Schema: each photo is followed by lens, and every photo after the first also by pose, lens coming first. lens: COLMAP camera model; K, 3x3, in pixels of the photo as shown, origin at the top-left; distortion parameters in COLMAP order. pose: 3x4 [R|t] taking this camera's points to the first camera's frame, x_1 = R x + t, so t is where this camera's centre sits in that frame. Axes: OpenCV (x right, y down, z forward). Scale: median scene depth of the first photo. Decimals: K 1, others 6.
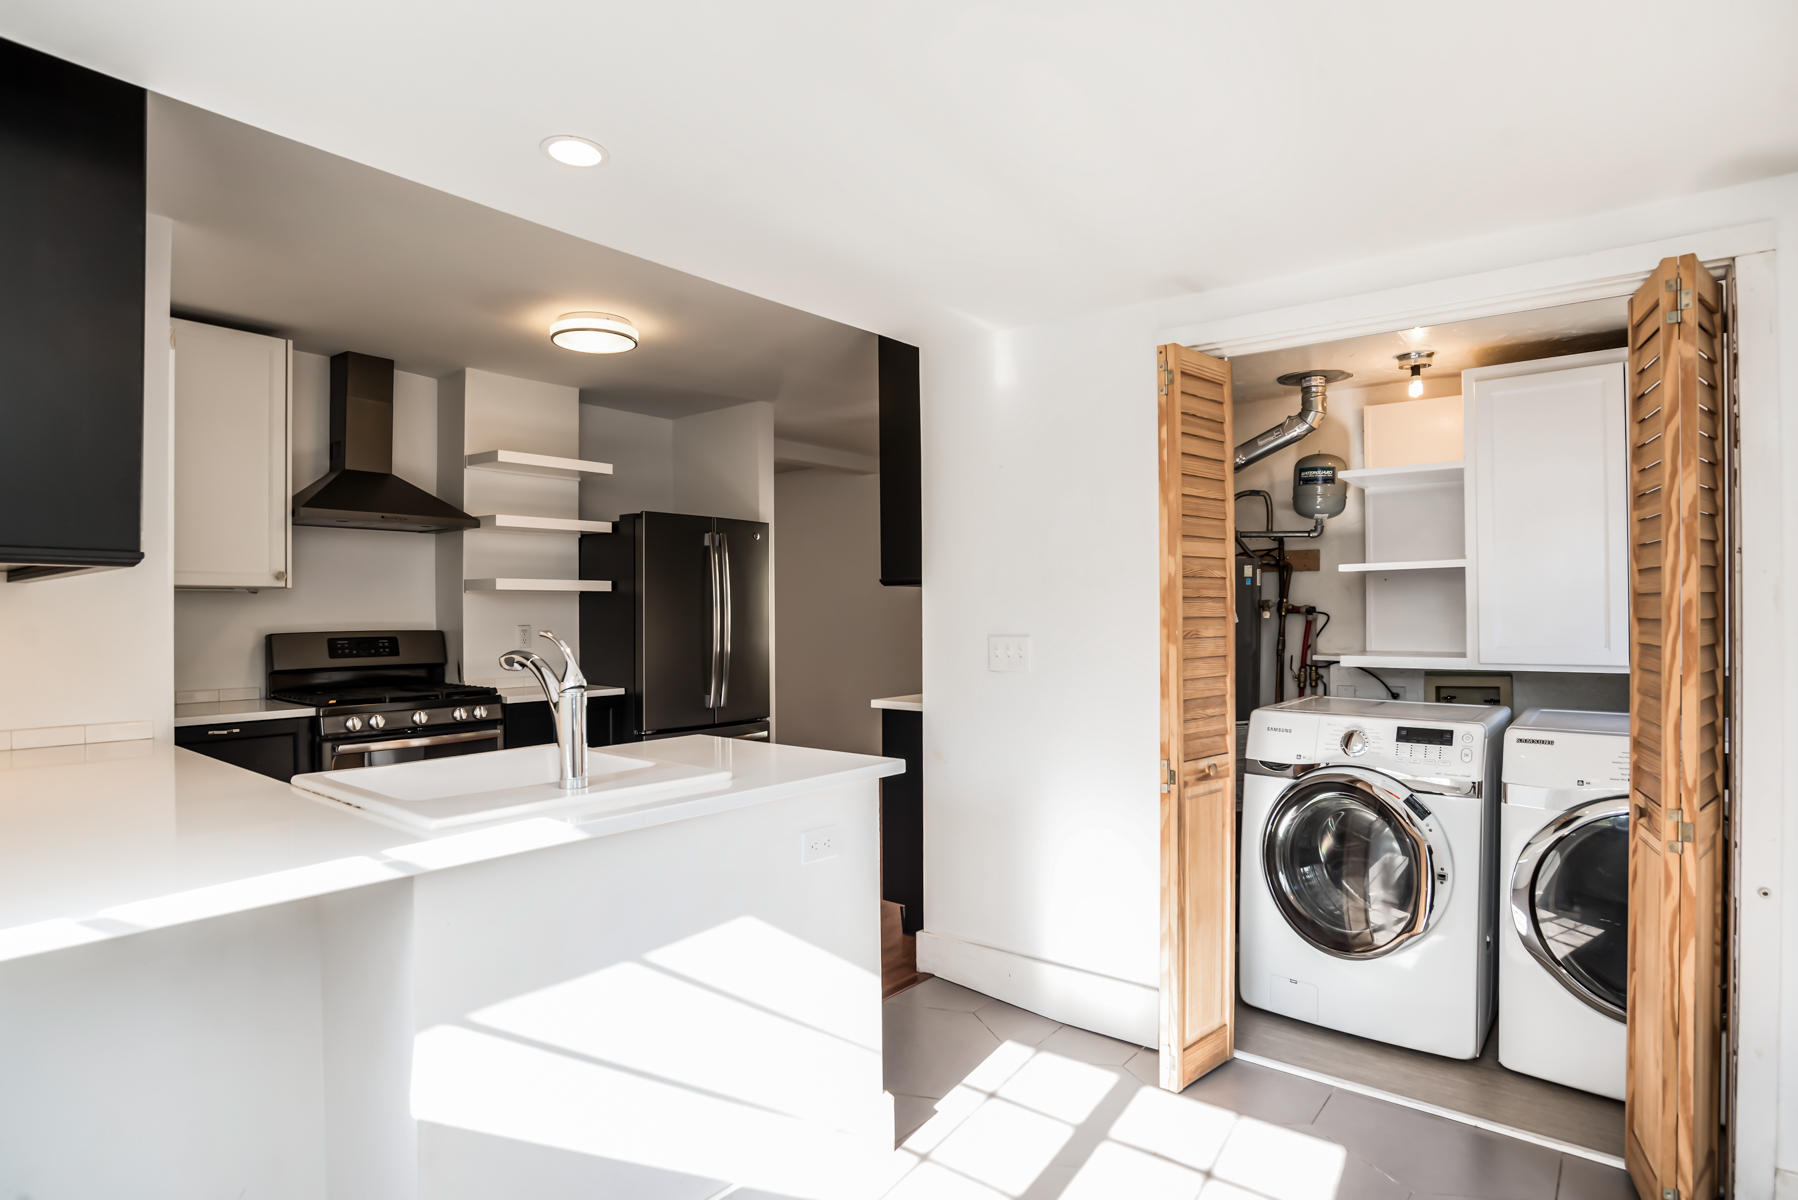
lens RADIAL K [[925.4, 0, 895.2], [0, 925.4, 605.8], [0, 0, 1]] dist [-0.061891, 0.018643]
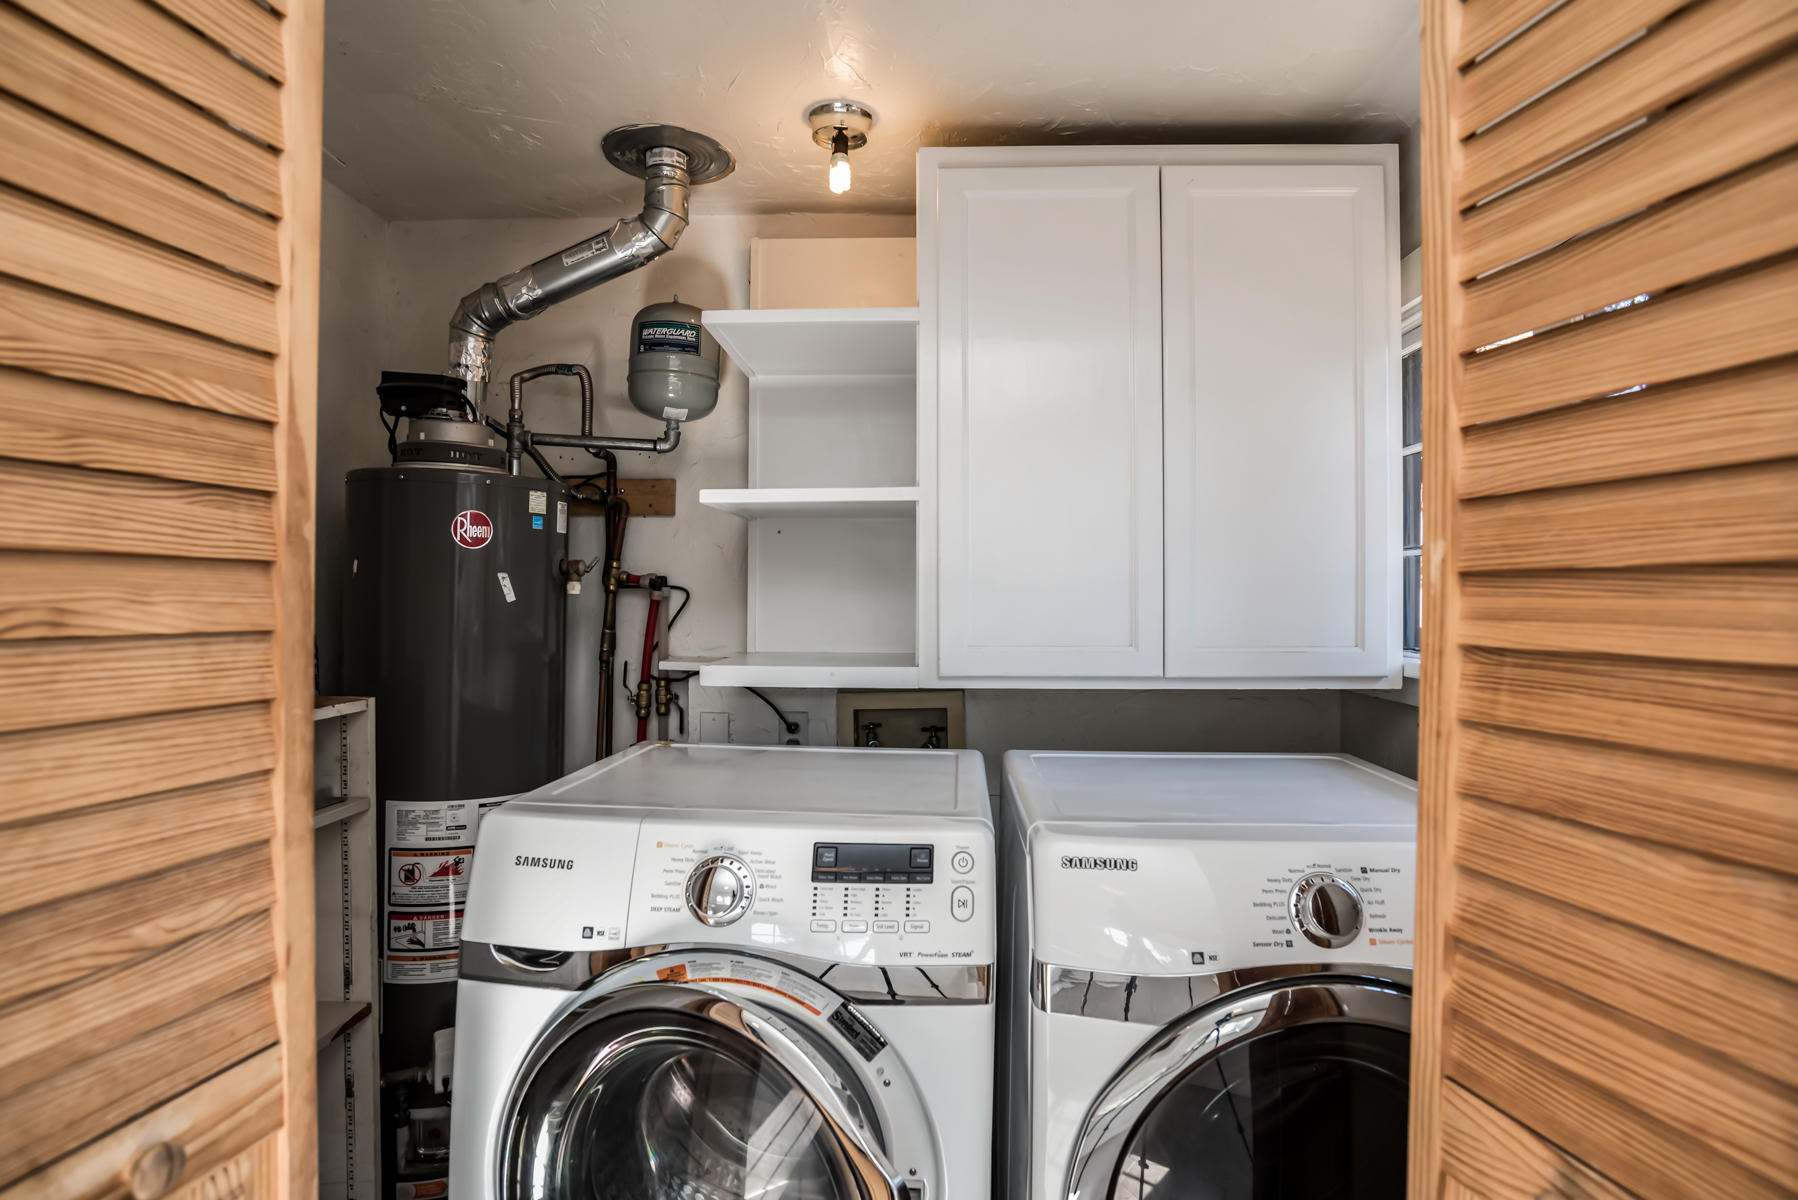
lens RADIAL K [[925.4, 0, 895.2], [0, 925.4, 605.8], [0, 0, 1]] dist [-0.061891, 0.018643]
pose [[0.805334, 0.004857, 0.592802, 0.244868], [-0.010860, 0.999919, 0.006562, 0.014880], [-0.592722, -0.011723, 0.805322, 0.472140]]
